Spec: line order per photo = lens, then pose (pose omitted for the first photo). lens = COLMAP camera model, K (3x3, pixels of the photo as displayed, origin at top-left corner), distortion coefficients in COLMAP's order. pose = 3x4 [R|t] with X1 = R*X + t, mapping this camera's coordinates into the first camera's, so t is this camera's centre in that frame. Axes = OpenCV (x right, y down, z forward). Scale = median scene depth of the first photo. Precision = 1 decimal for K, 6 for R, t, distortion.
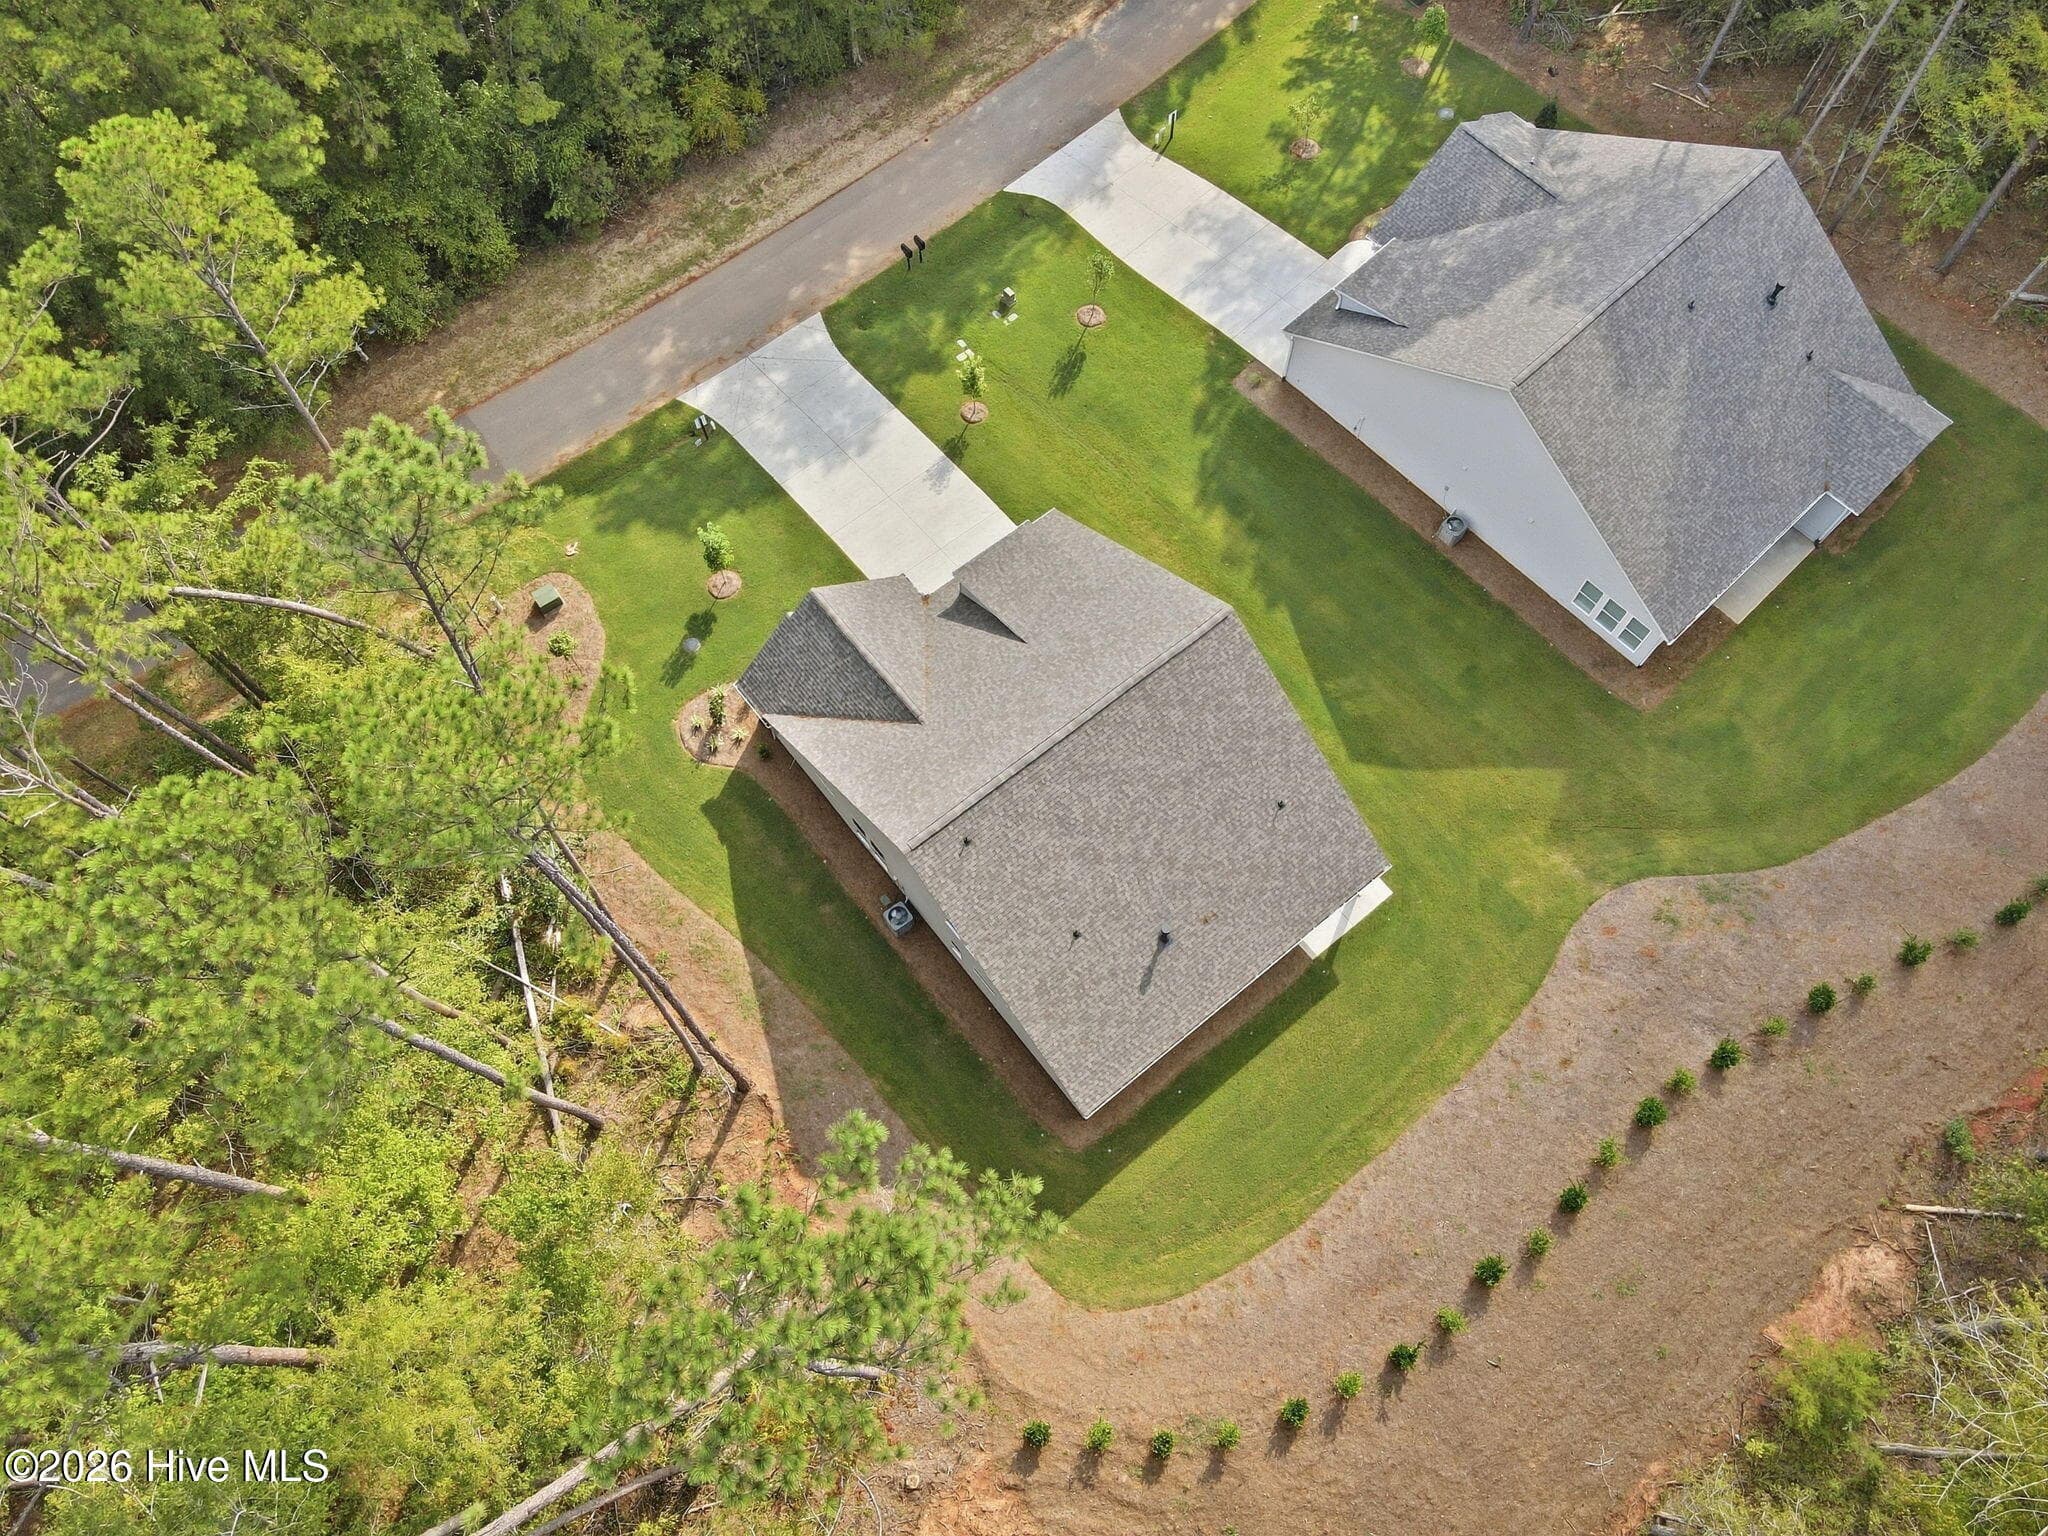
lens RADIAL K [[1482.1, 0, 1024.7], [0, 1482.1, 772.1], [0, 0, 1]] dist [-0.001532, 0.026954]
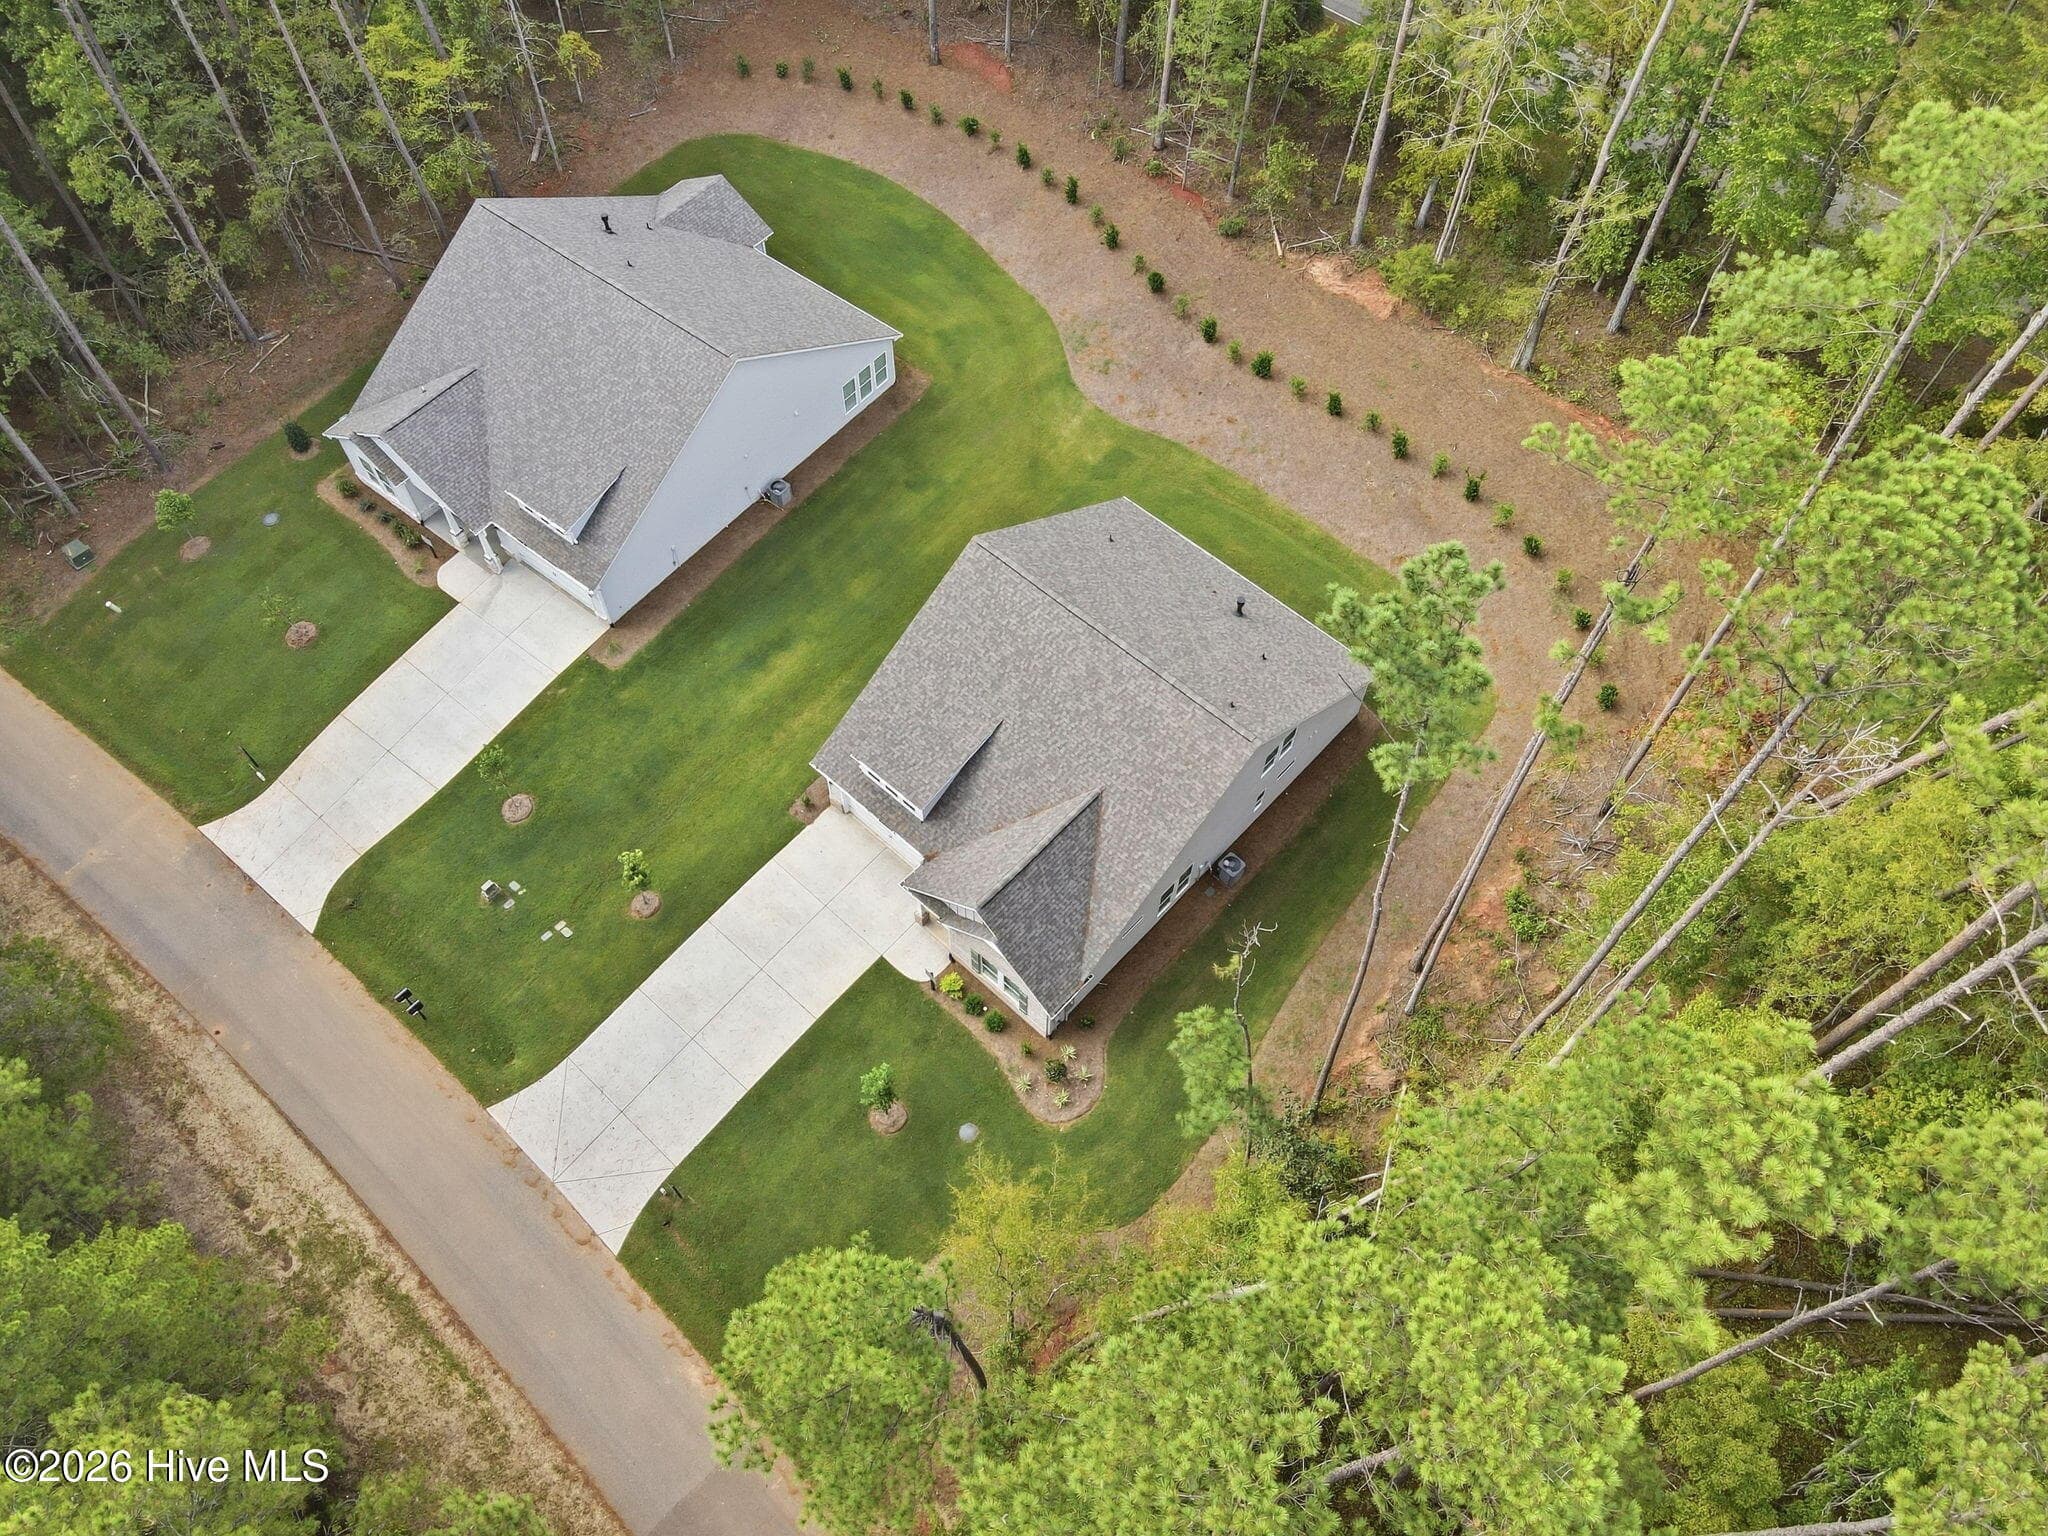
lens RADIAL K [[1482.1, 0, 1030.0], [0, 1482.1, 777.0], [0, 0, 1]] dist [-0.001532, 0.026954]
pose [[-0.156001, -0.843244, 0.514396, -0.515951], [0.907688, 0.083011, 0.411354, -0.444316], [-0.389572, 0.531083, 0.752452, 0.188330]]
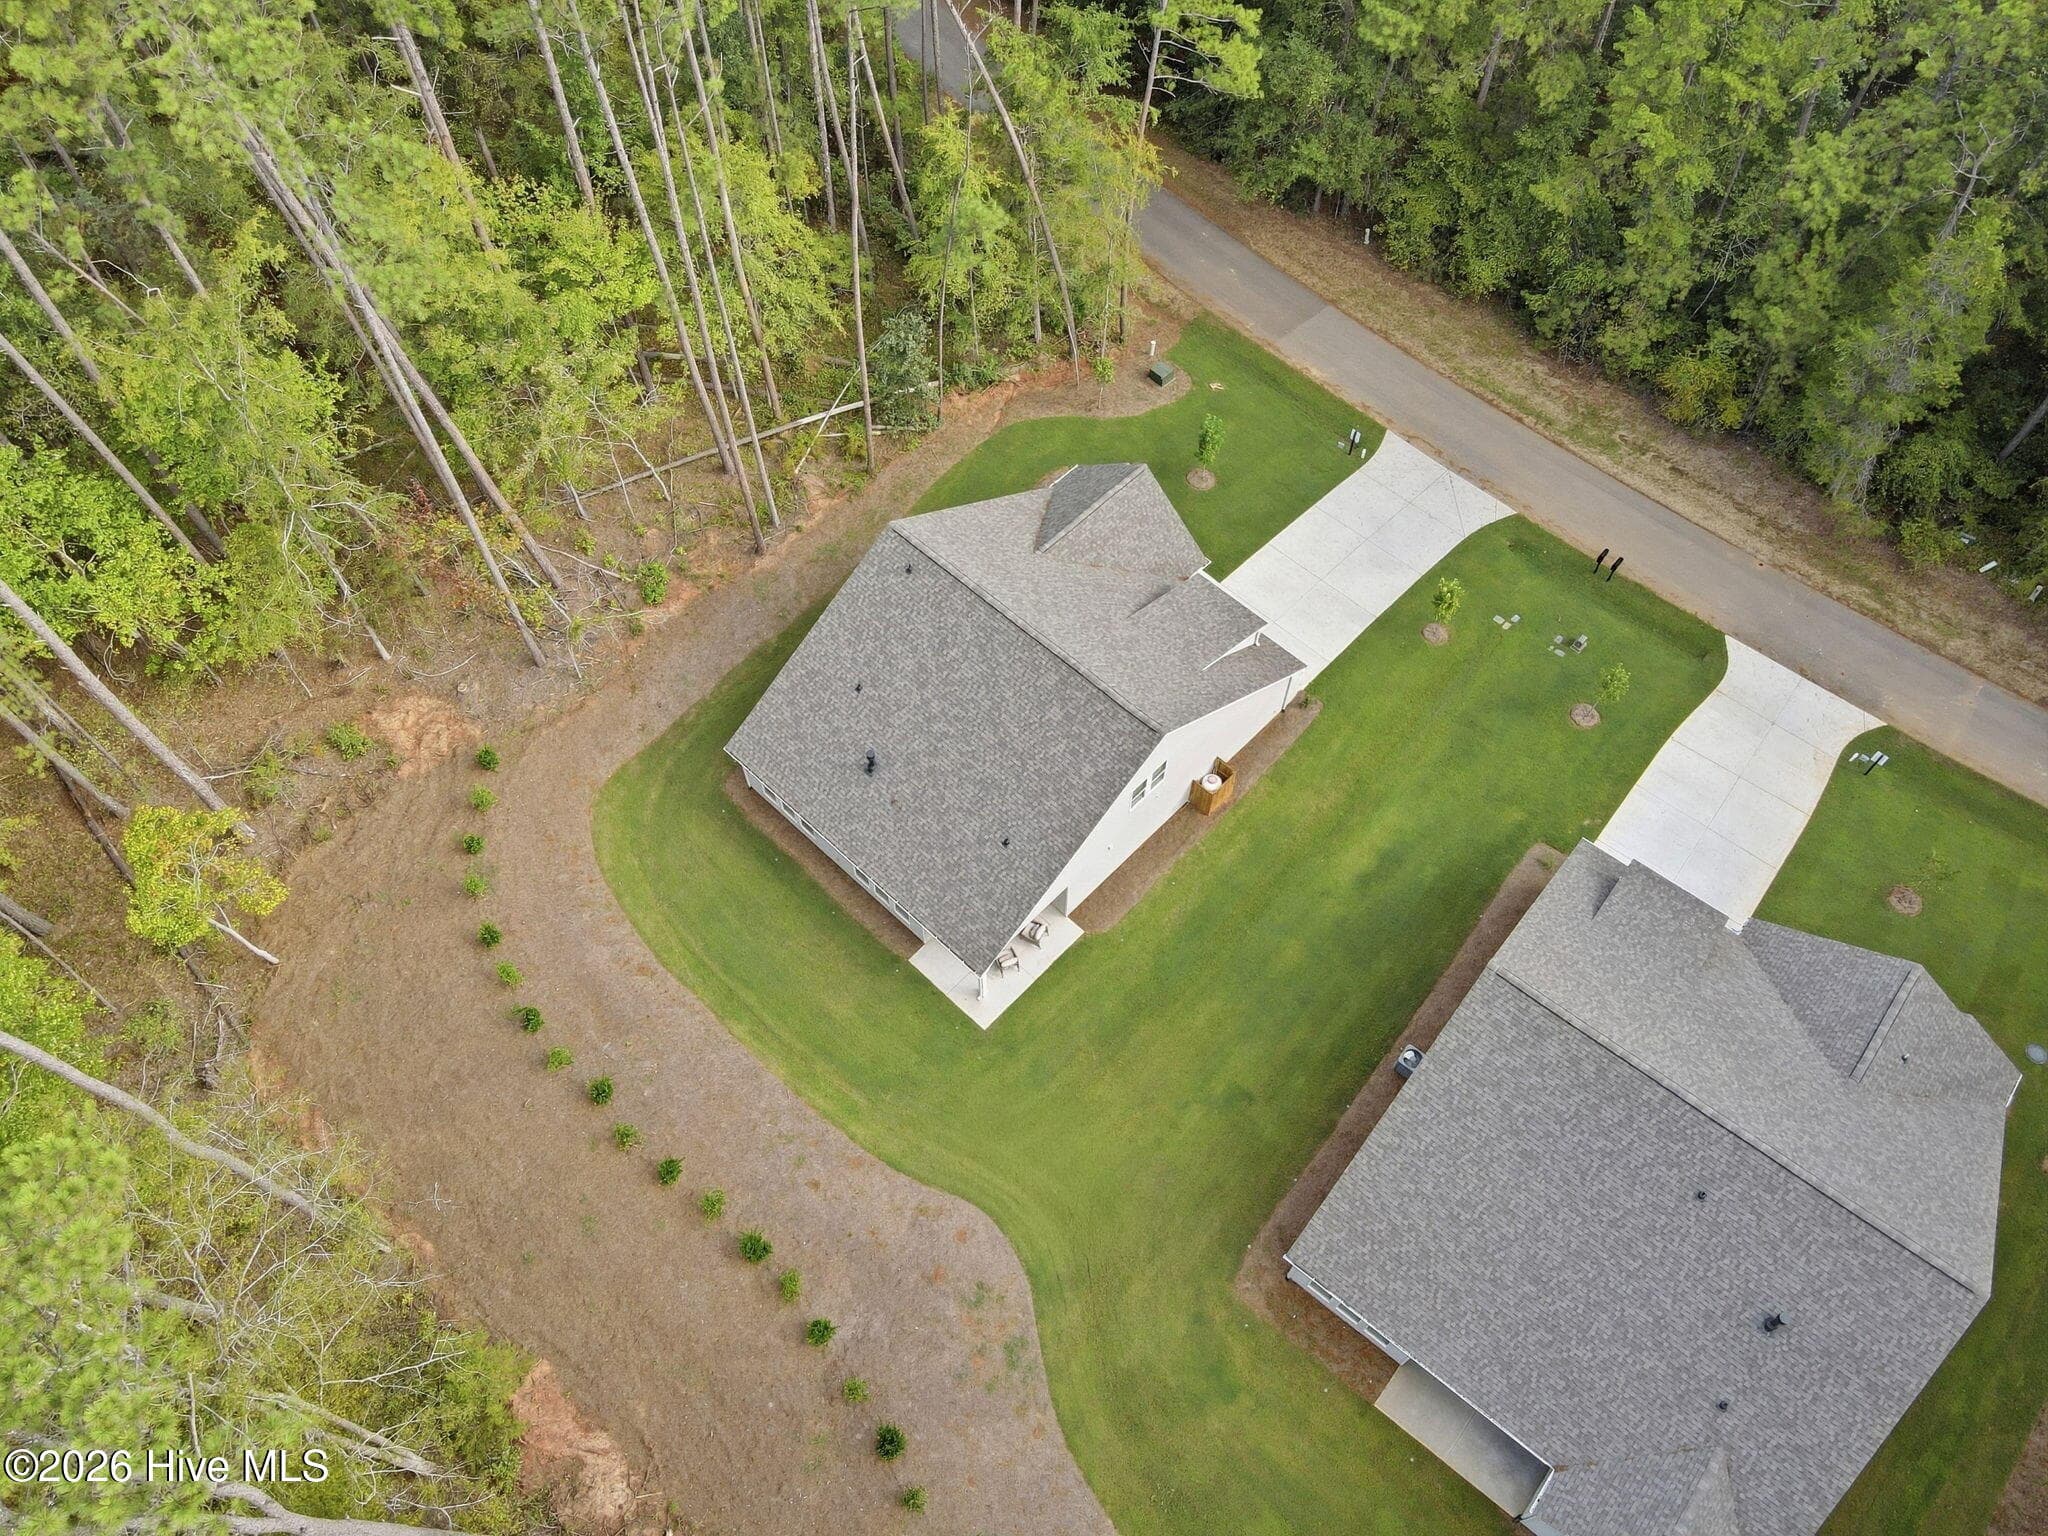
lens RADIAL K [[1482.1, 0, 1025.2], [0, 1482.1, 770.3], [0, 0, 1]] dist [-0.001532, 0.026954]
pose [[0.132054, 0.848789, -0.511975, 0.573529], [-0.916872, 0.300880, 0.262332, -0.241299], [0.376707, 0.434773, 0.817963, 0.107564]]
